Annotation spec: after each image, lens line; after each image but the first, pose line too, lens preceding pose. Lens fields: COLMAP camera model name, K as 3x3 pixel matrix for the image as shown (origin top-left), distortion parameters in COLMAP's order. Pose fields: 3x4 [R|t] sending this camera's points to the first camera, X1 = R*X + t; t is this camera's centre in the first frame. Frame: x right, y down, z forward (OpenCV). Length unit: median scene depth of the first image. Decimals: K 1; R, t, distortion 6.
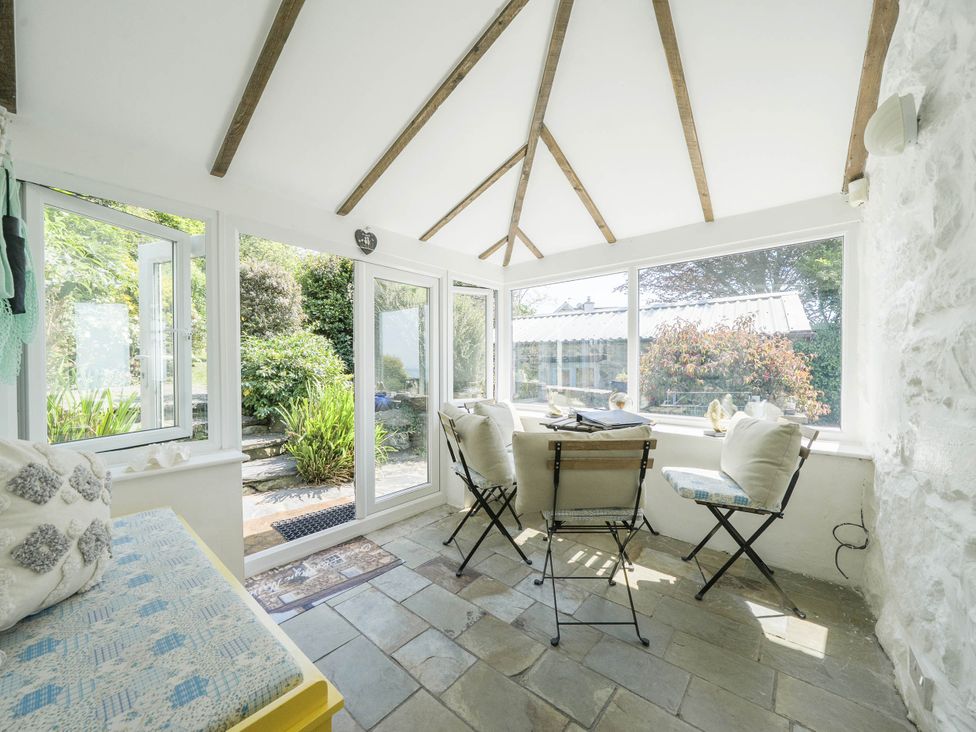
lens RADIAL K [[374.0, 0, 484.7], [0, 374.0, 367.2], [0, 0, 1]] dist [-0.001878, -0.000028]
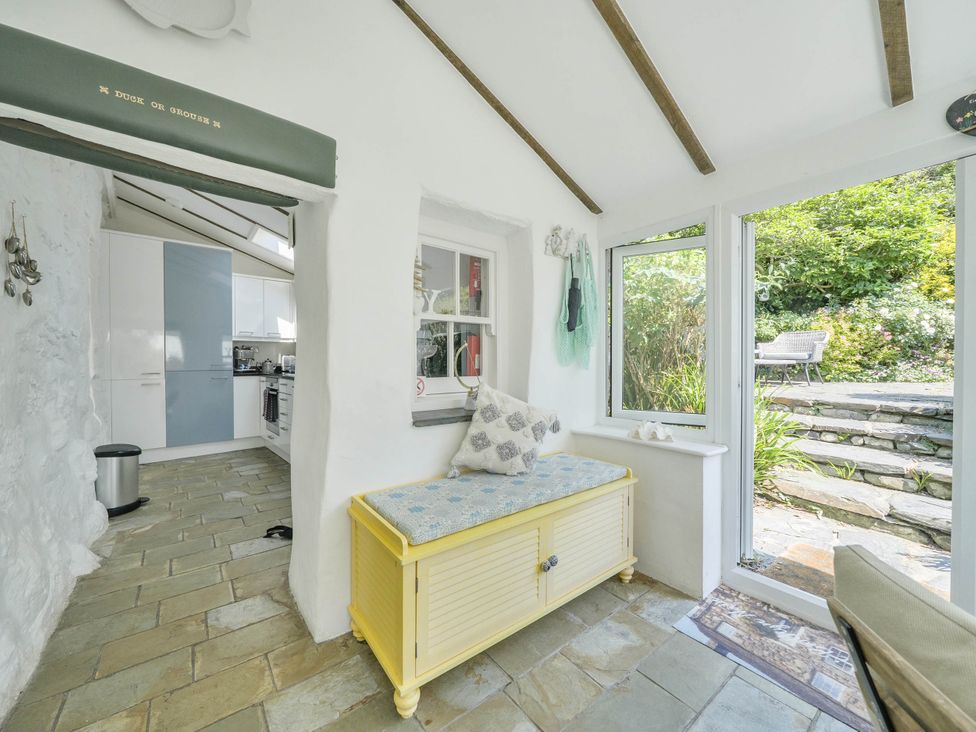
lens RADIAL K [[383.0, 0, 485.1], [0, 383.0, 363.3], [0, 0, 1]] dist [-0.001101, -0.000374]
pose [[-0.210624, 0.011362, -0.977501, 0.409238], [-0.003605, 0.999917, 0.012399, -0.003753], [0.977560, 0.006135, -0.210566, 0.588531]]
